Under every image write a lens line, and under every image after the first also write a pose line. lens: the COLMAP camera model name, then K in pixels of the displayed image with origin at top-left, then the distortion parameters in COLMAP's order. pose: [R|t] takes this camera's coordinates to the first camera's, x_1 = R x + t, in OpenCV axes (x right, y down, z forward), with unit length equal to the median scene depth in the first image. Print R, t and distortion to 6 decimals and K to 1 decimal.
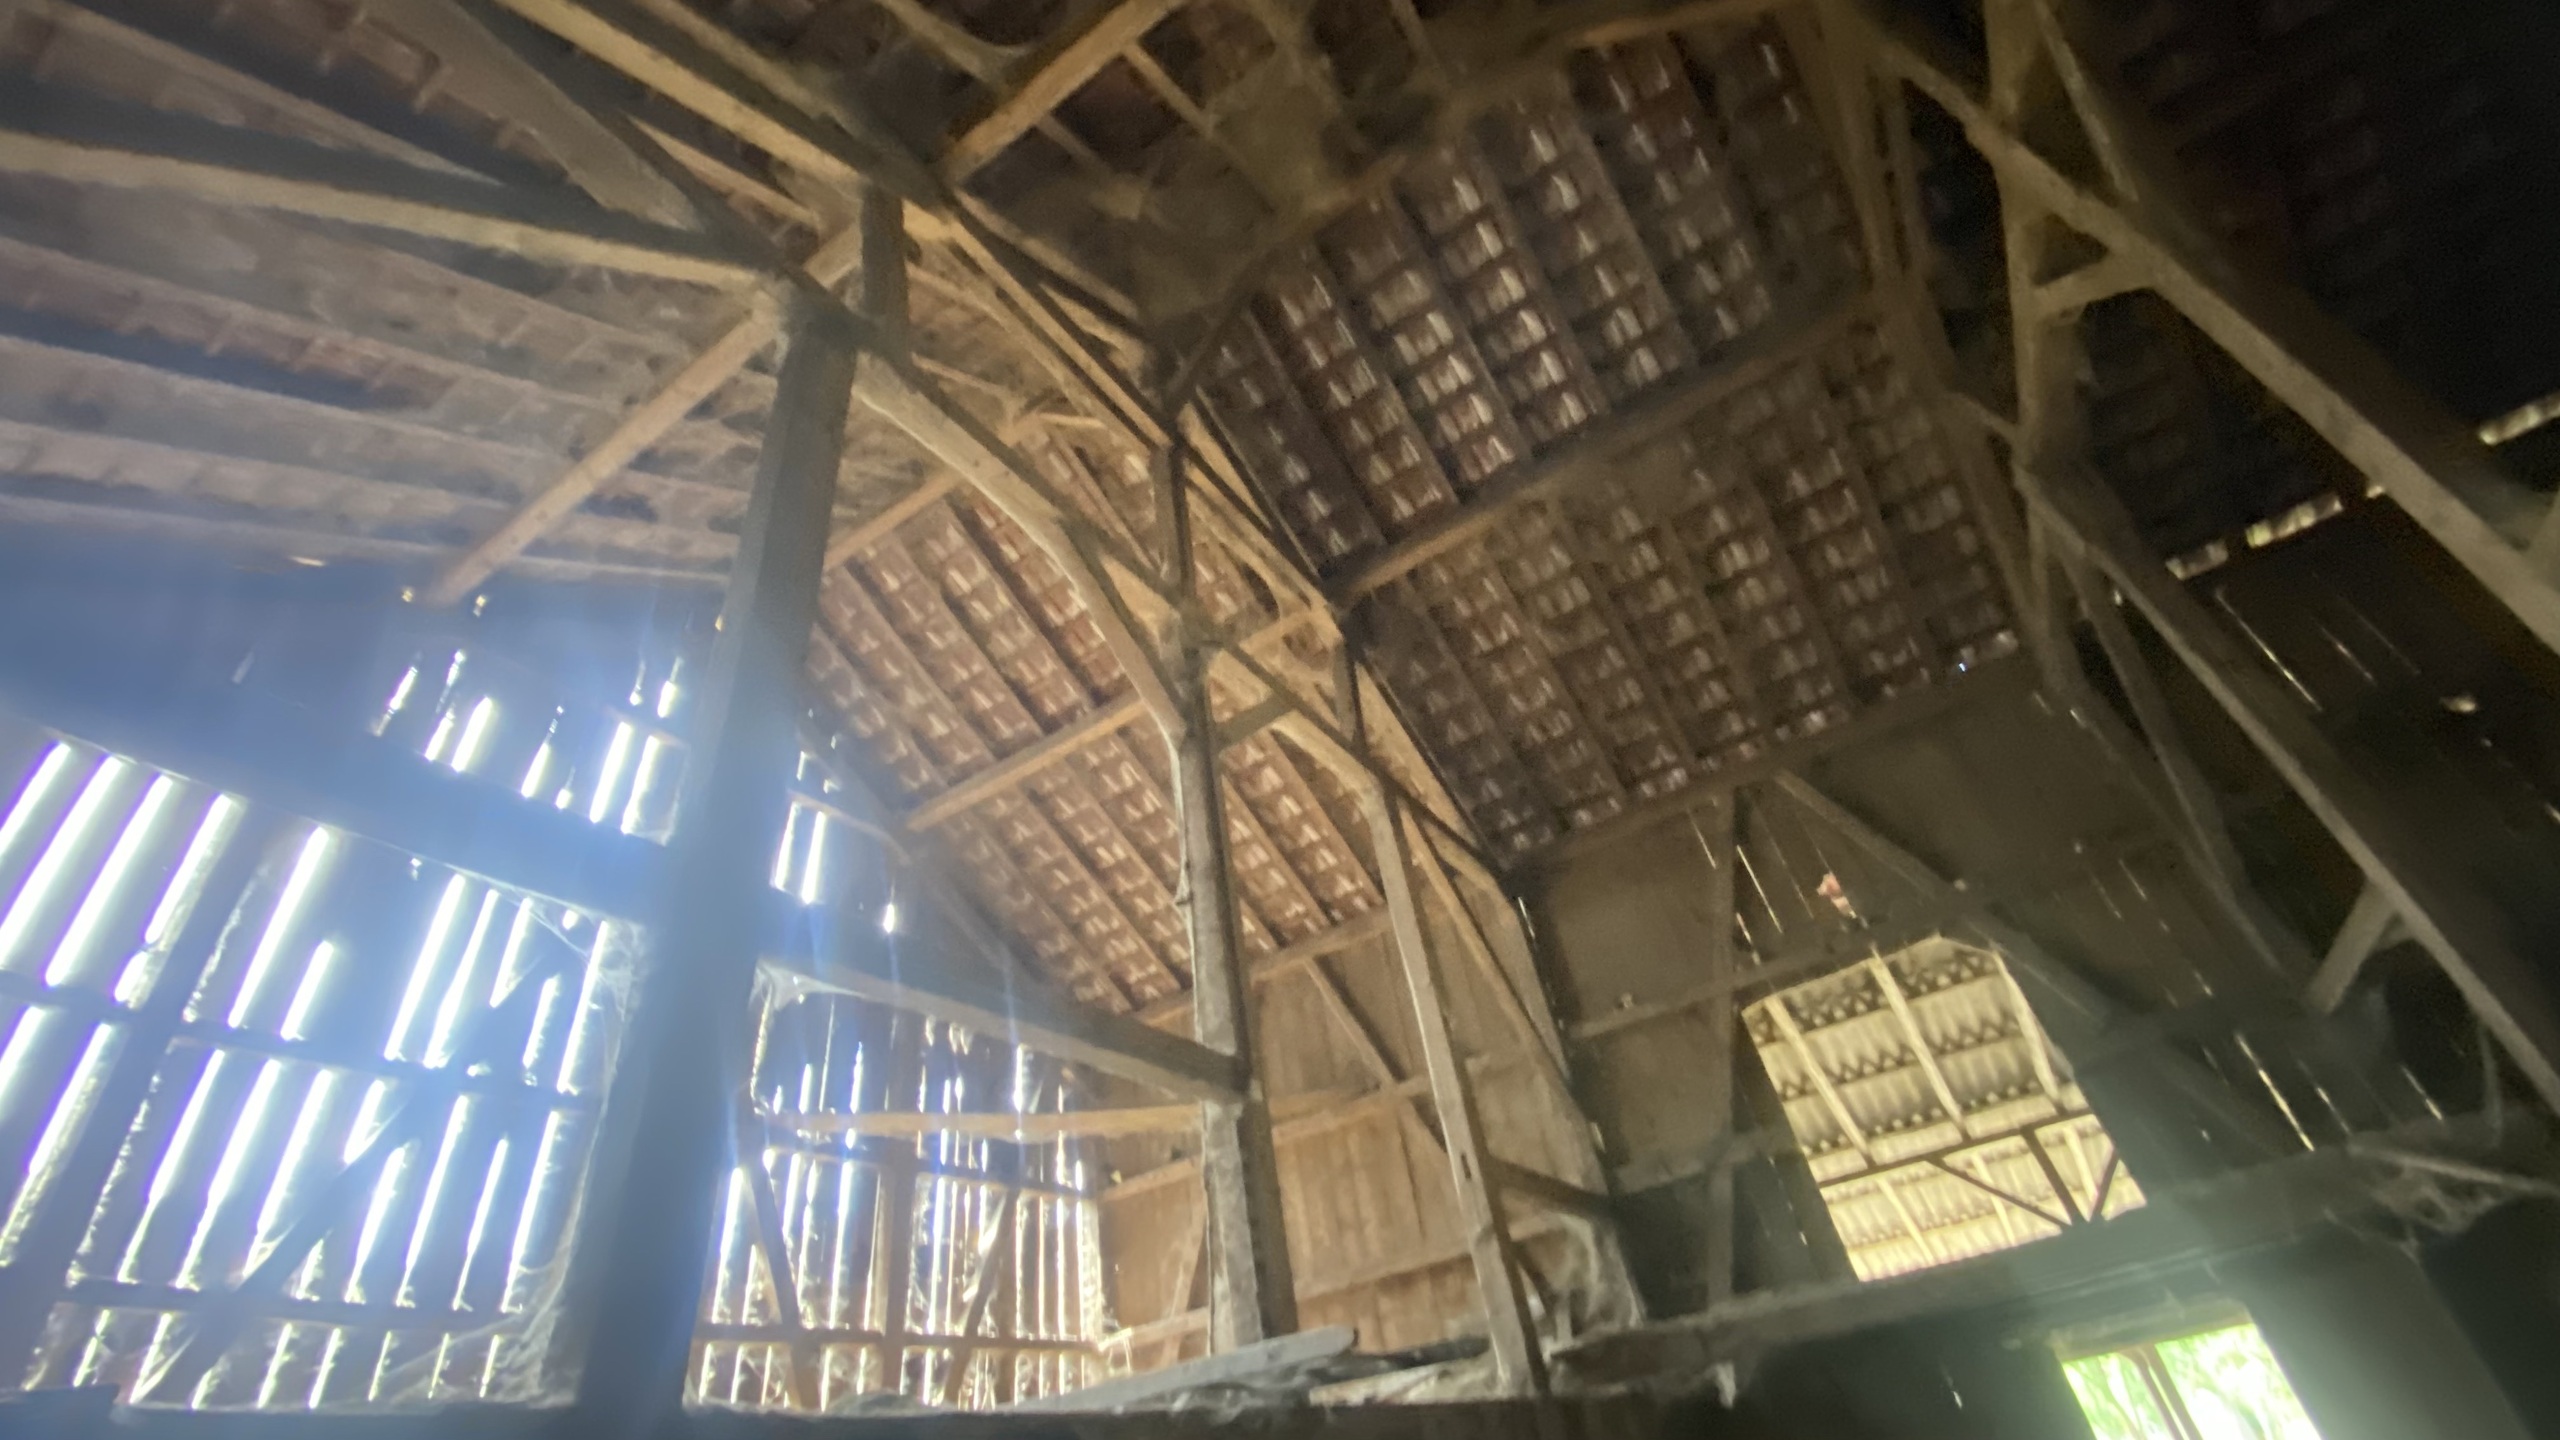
lens RADIAL K [[1030.8, 0, 1278.6], [0, 1030.8, 727.2], [0, 0, 1]] dist [0.013488, -0.017361]
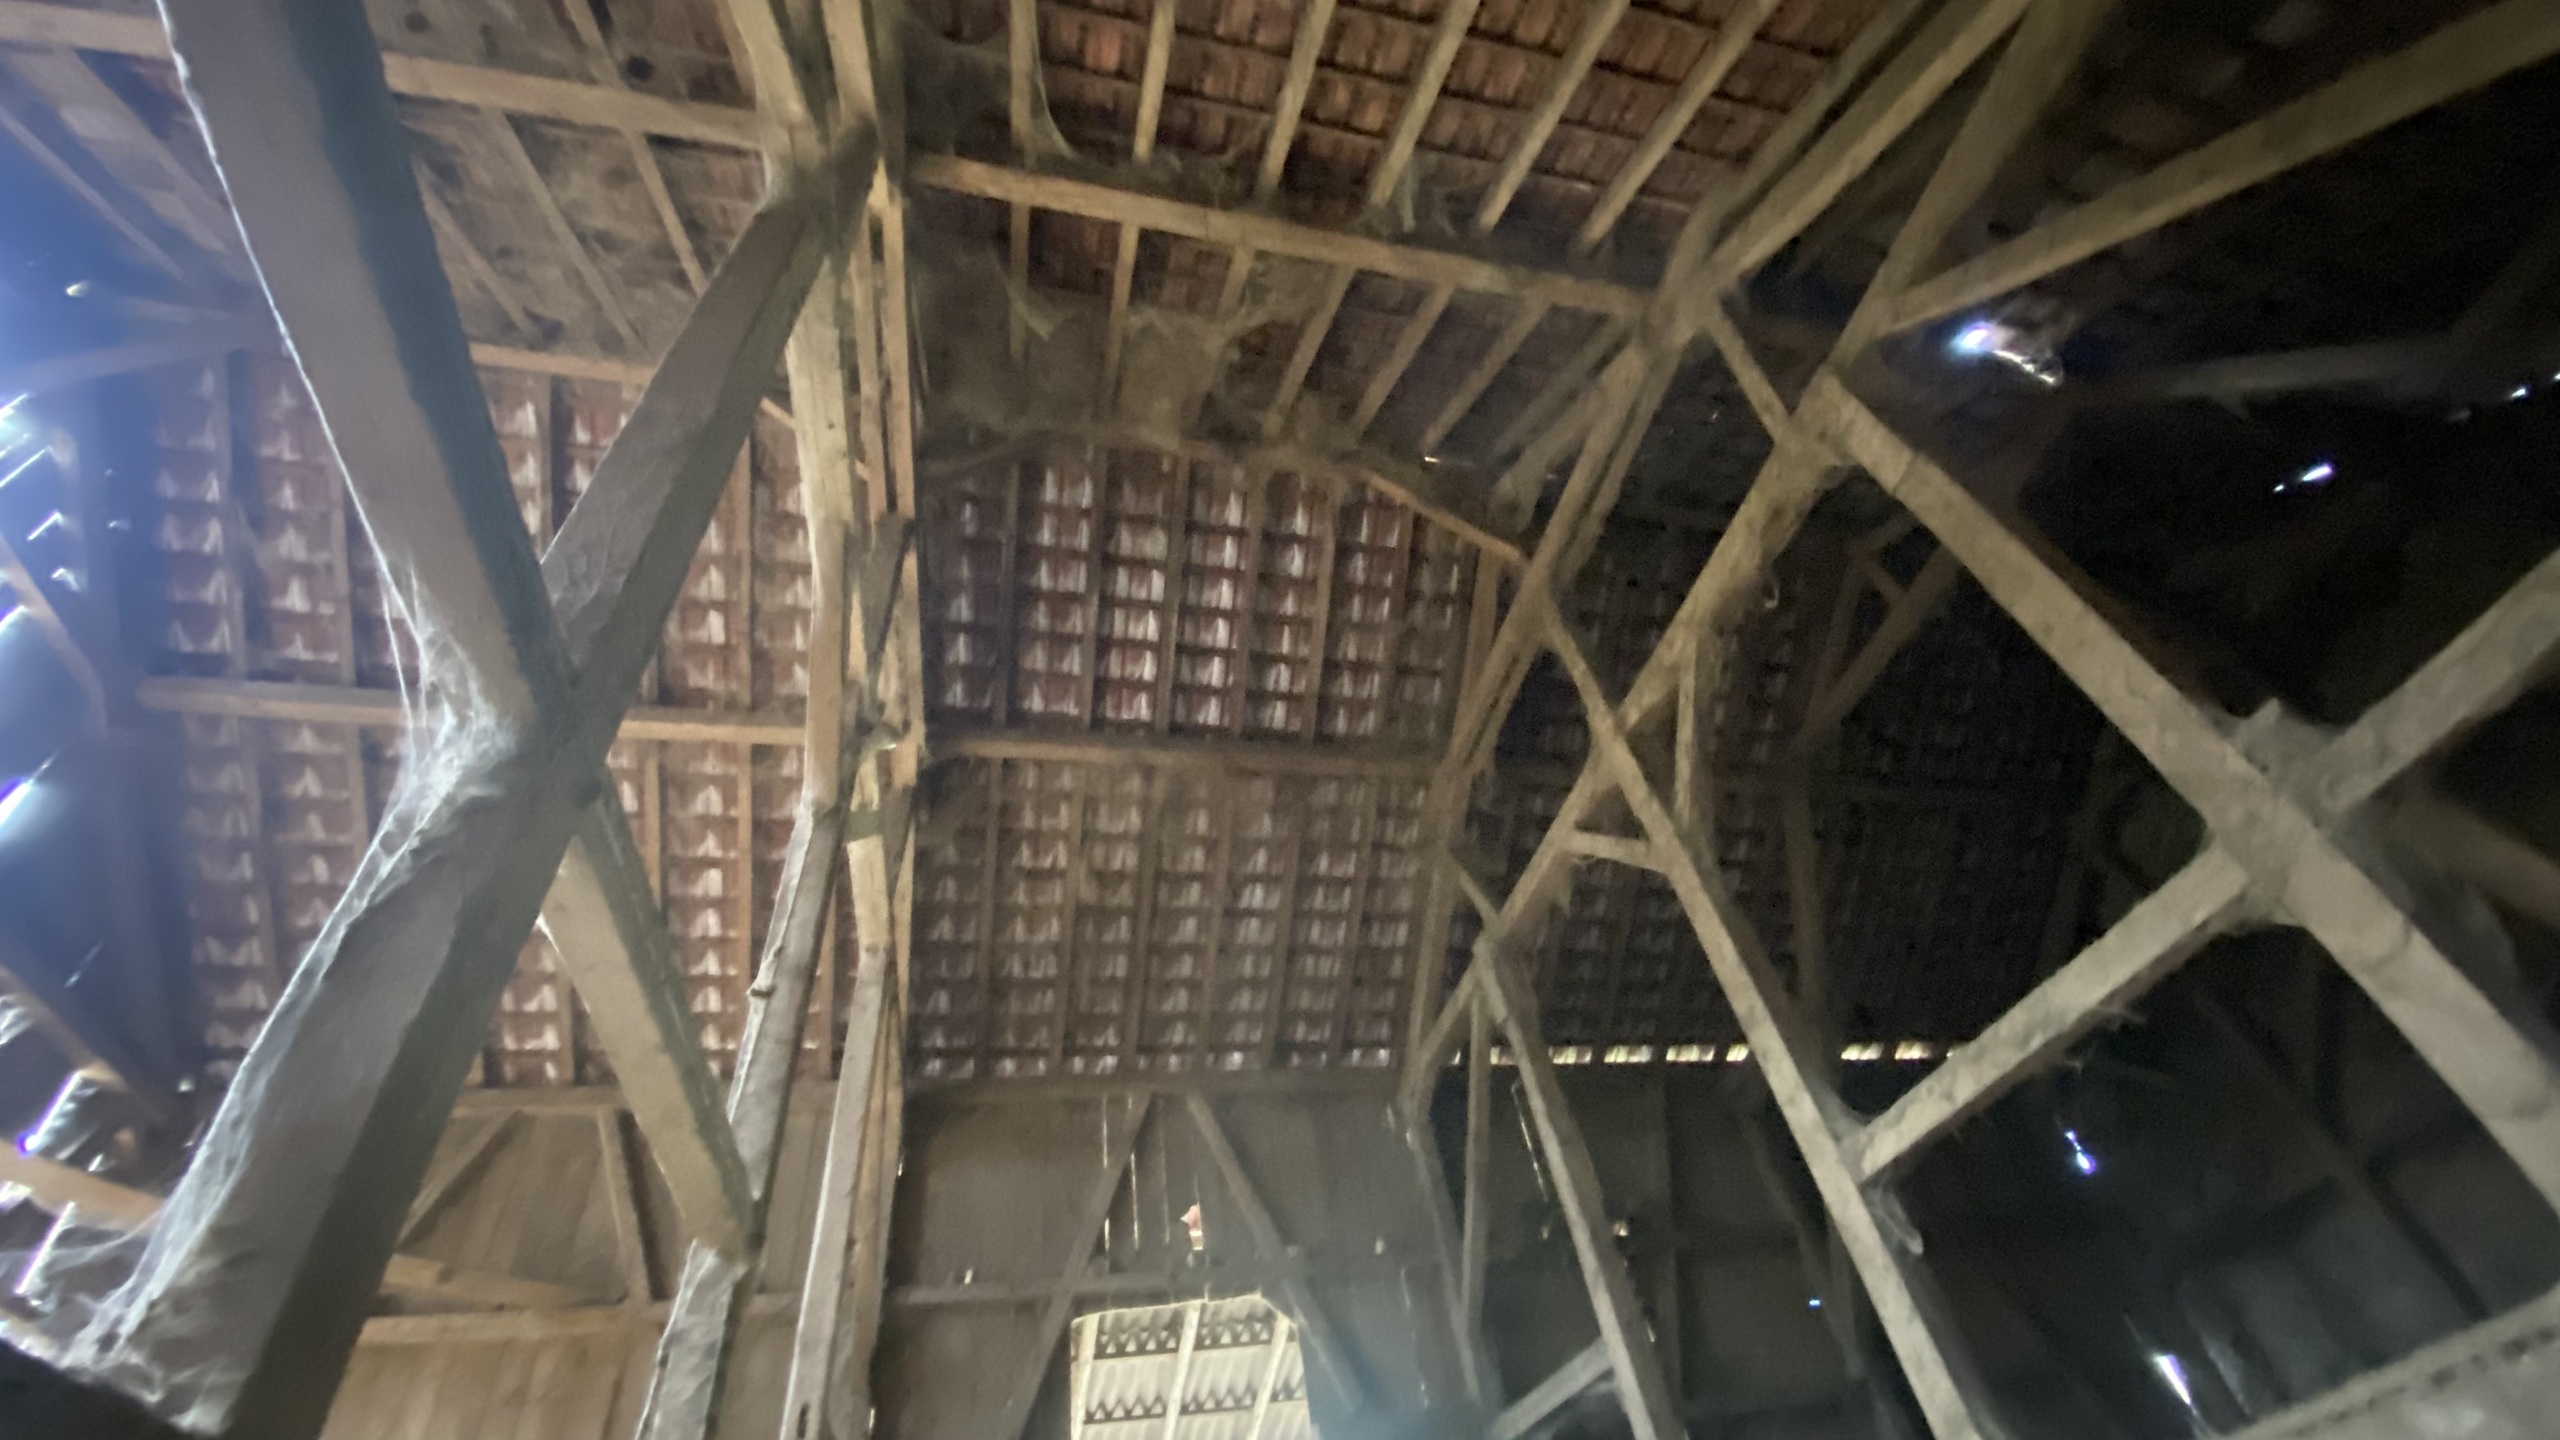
lens RADIAL K [[1030.8, 0, 1293.9], [0, 1030.8, 713.9], [0, 0, 1]] dist [0.013488, -0.017361]
pose [[0.702147, 0.535820, 0.468920, -0.174416], [-0.395690, 0.841144, -0.368655, 0.070748], [-0.591962, 0.073303, 0.802625, 0.044391]]
